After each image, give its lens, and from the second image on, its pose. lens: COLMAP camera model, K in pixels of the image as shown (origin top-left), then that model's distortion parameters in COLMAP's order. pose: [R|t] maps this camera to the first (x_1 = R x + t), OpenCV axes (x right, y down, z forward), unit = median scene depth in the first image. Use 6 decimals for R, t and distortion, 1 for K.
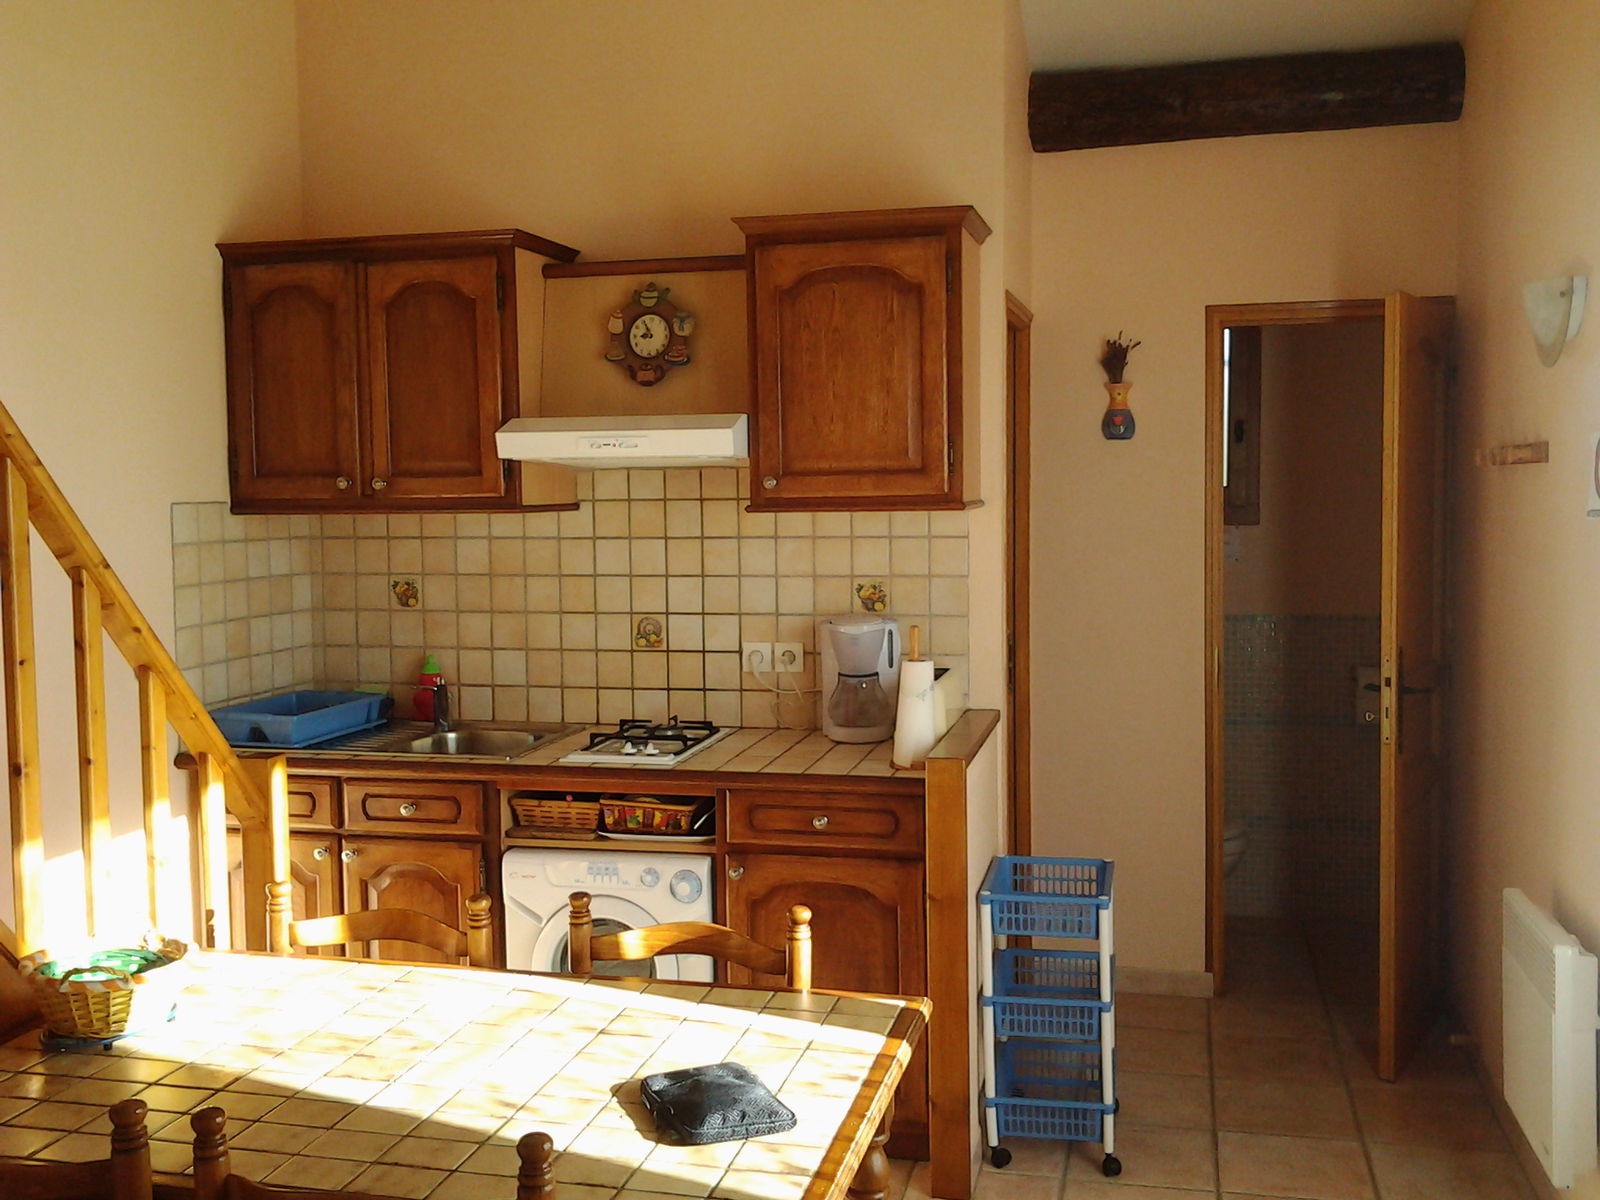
lens RADIAL K [[1541.4, 0, 842.2], [0, 1541.4, 596.0], [0, 0, 1]] dist [0.129862, -0.183864]
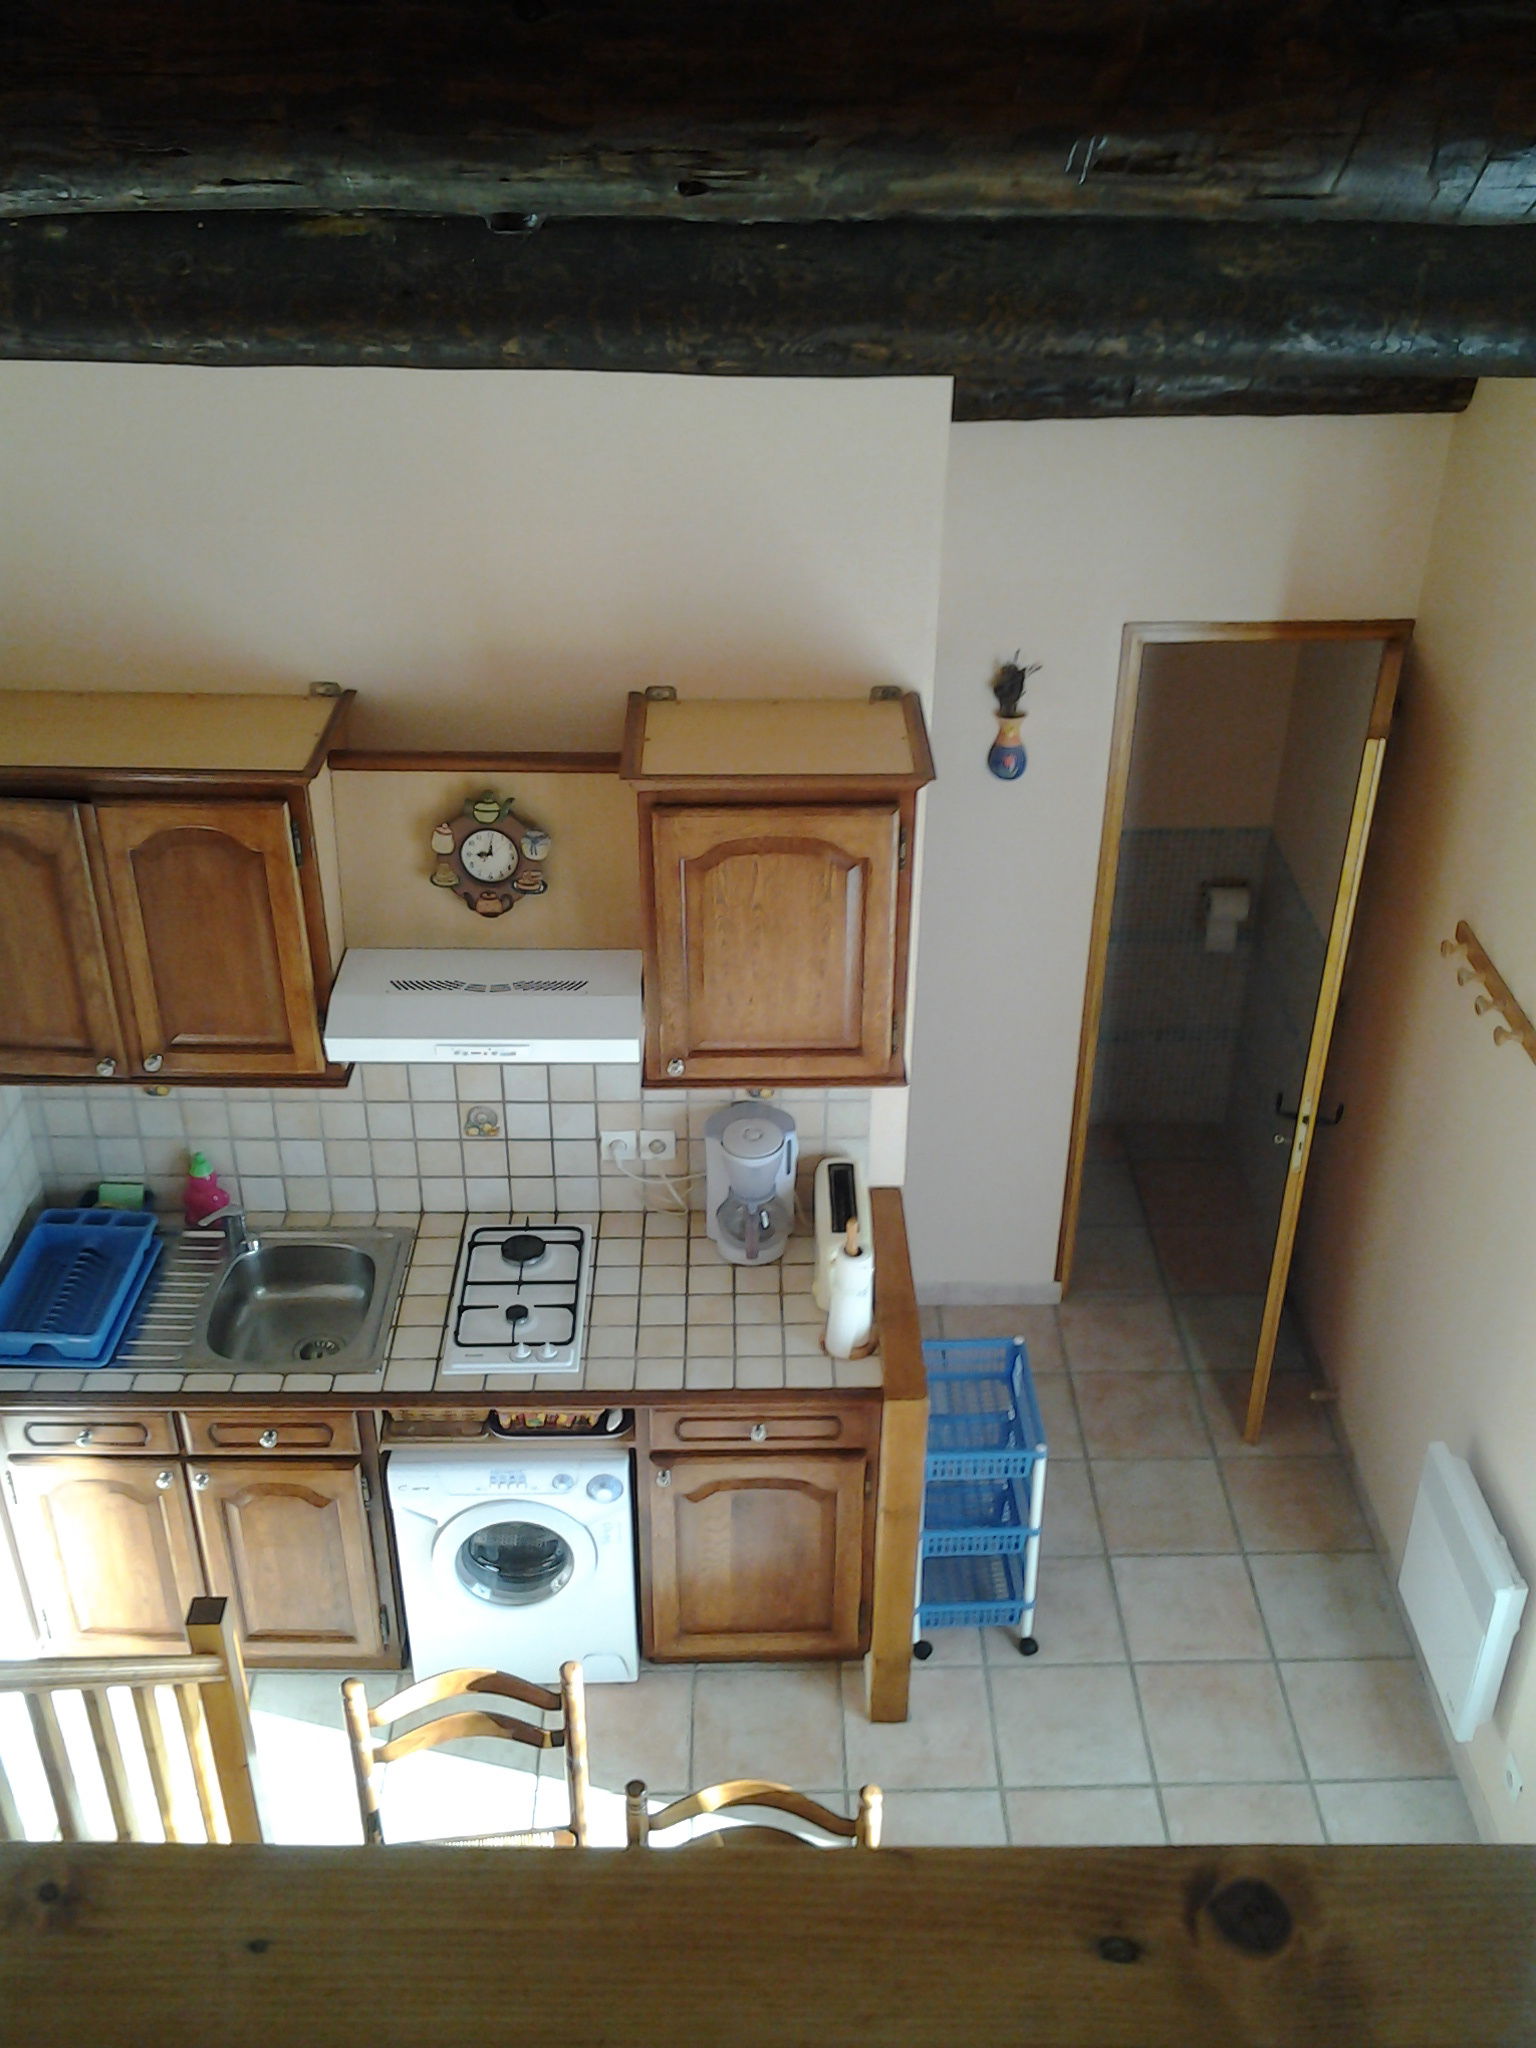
lens RADIAL K [[1973.0, 0, 768.0], [0, 1973.0, 1024.0], [0, 0, 1]] dist [0.129862, -0.183864]
pose [[0.974049, -0.104622, 0.200707, -0.196140], [-0.000944, 0.884870, 0.465838, -0.553637], [-0.226337, -0.453938, 0.861807, 0.081384]]
